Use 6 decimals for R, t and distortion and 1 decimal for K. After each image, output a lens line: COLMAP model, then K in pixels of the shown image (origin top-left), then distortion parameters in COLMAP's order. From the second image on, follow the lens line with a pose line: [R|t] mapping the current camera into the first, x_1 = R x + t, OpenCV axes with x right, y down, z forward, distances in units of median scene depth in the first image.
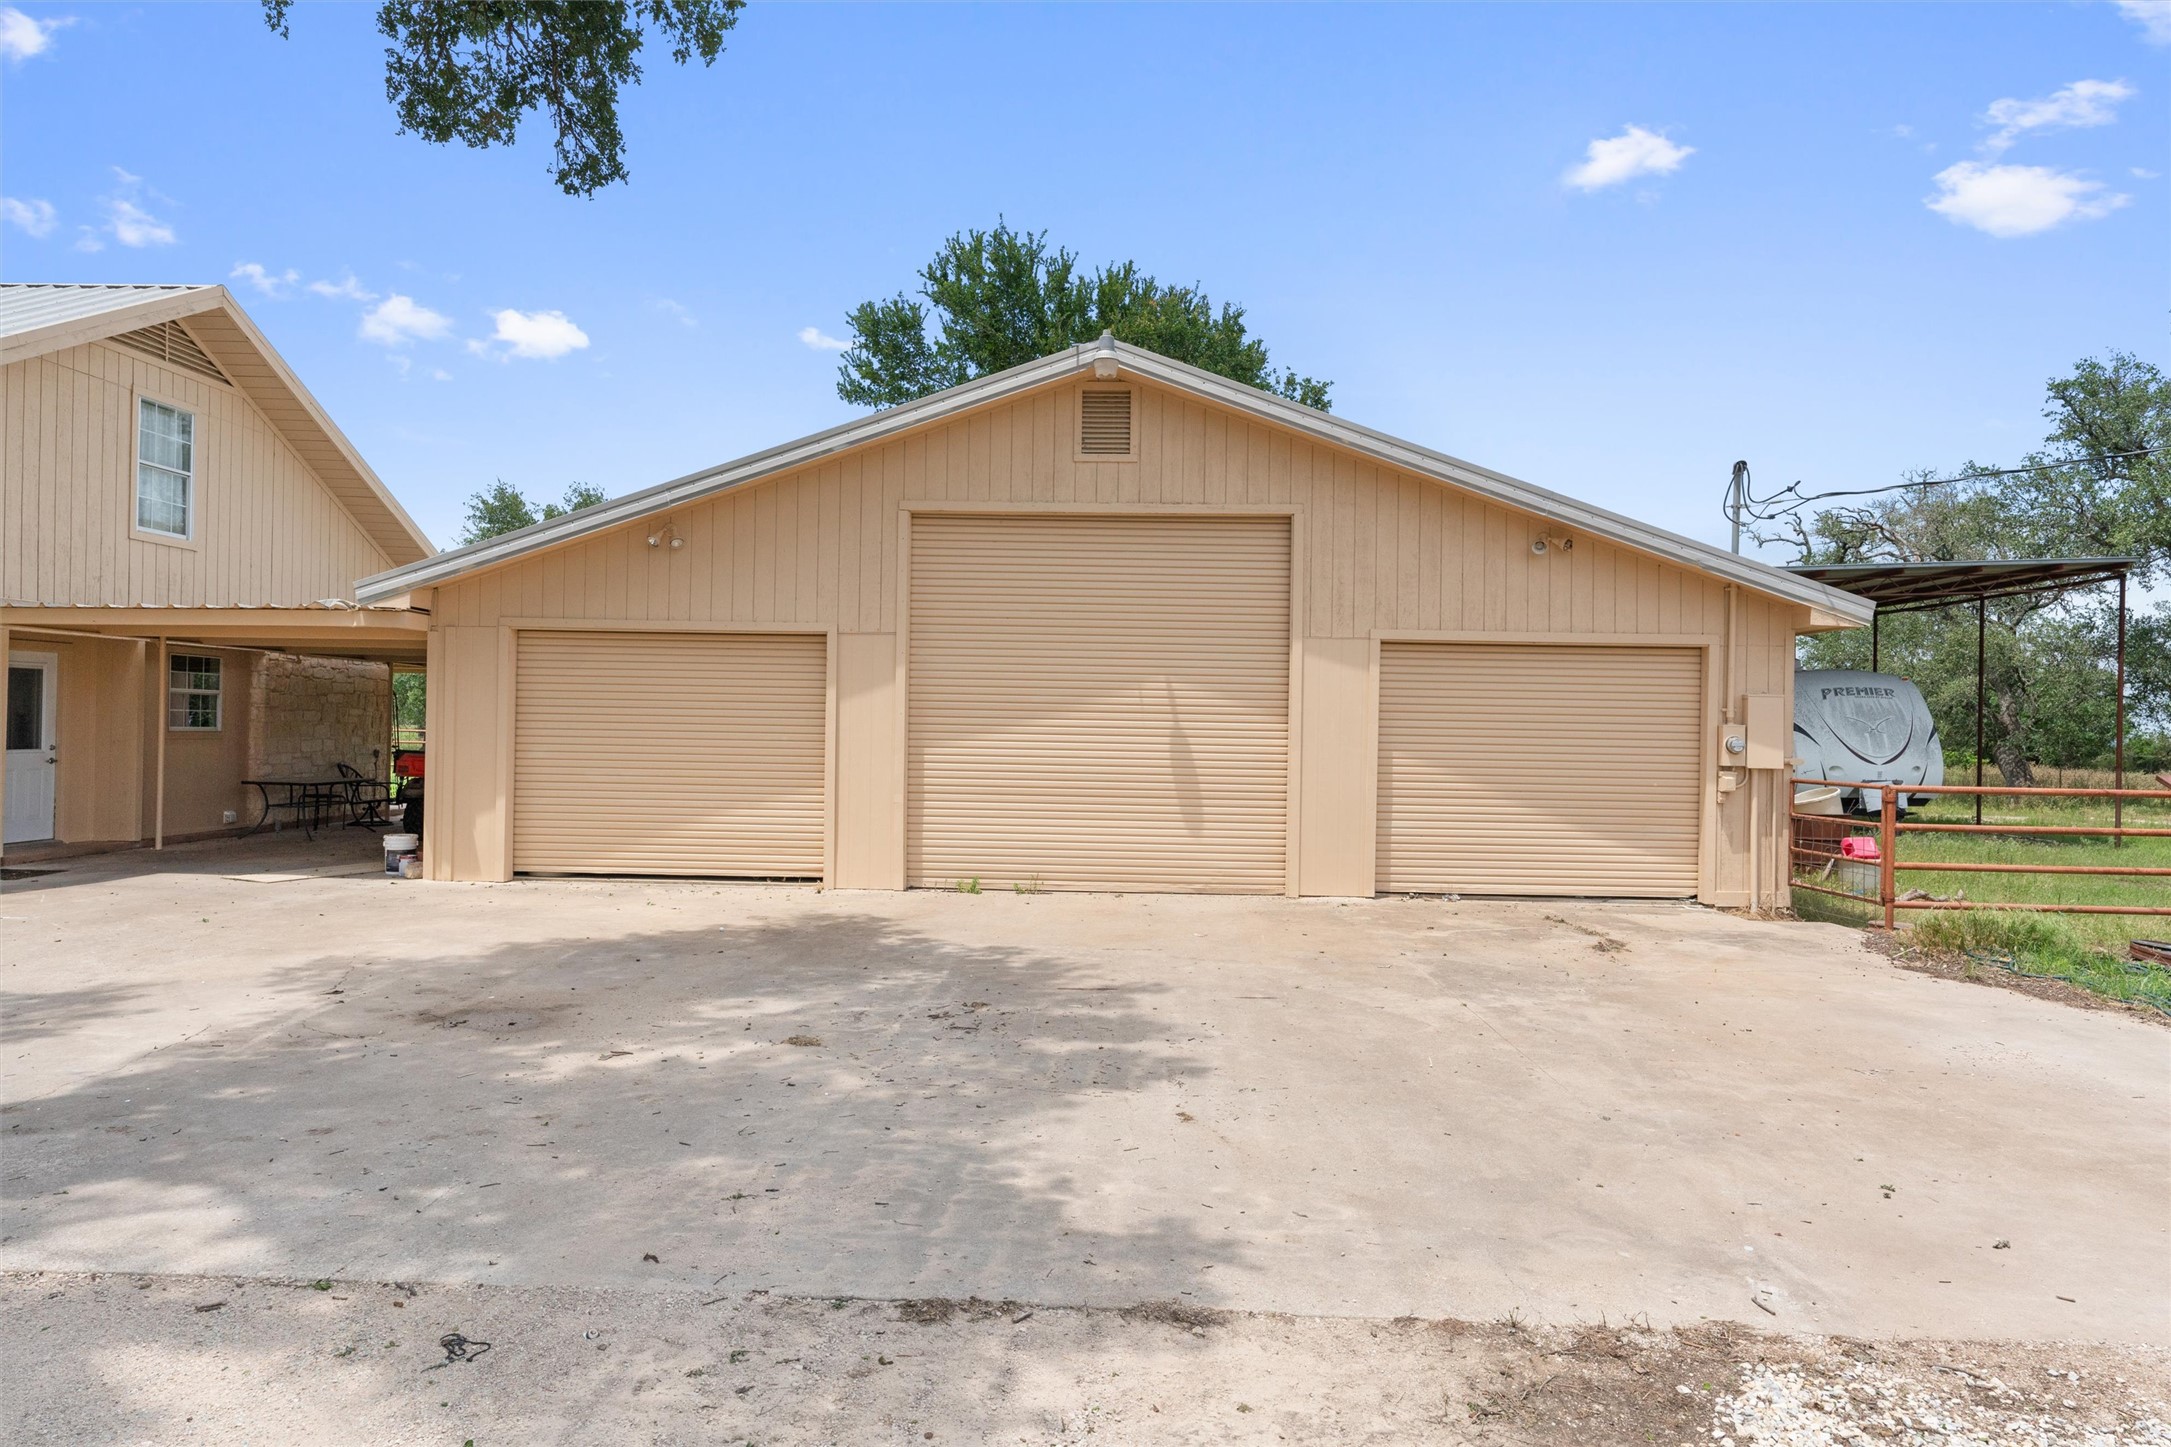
lens RADIAL K [[1126.9, 0, 1084.7], [0, 1126.9, 692.0], [0, 0, 1]] dist [-0.001142, -0.000013]
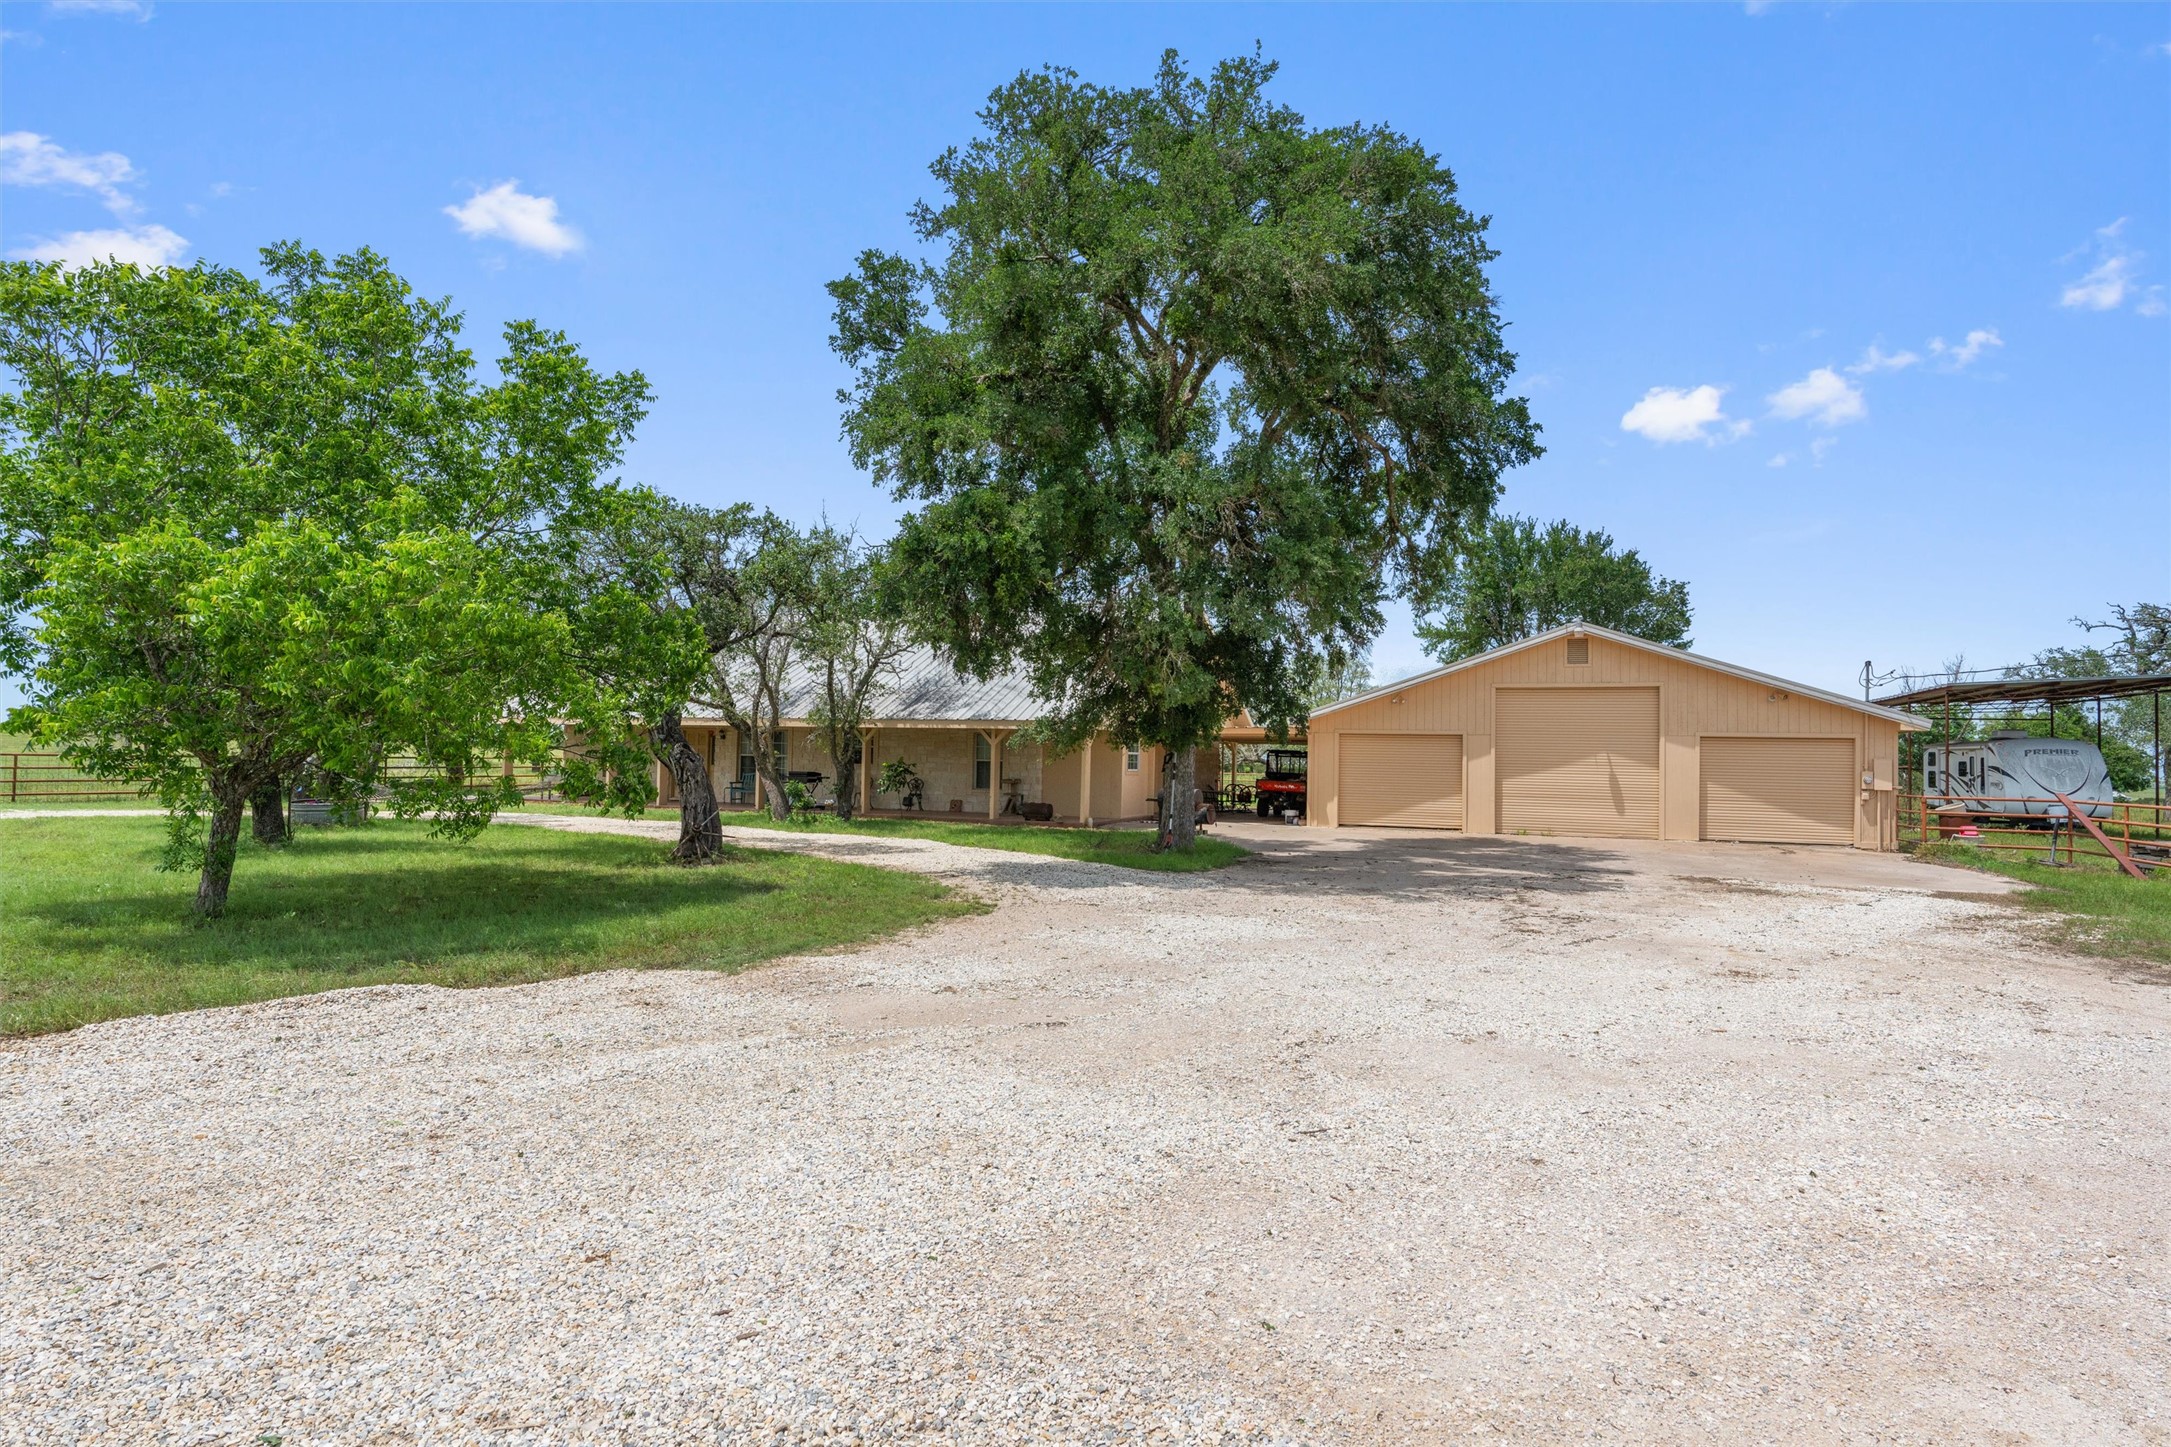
lens RADIAL K [[1126.9, 0, 1084.7], [0, 1126.9, 692.0], [0, 0, 1]] dist [-0.001142, -0.000013]
pose [[0.951155, -0.015398, -0.308329, -0.257607], [0.004655, 0.999357, -0.035549, -0.062107], [0.308678, 0.032377, 0.950615, -1.762030]]
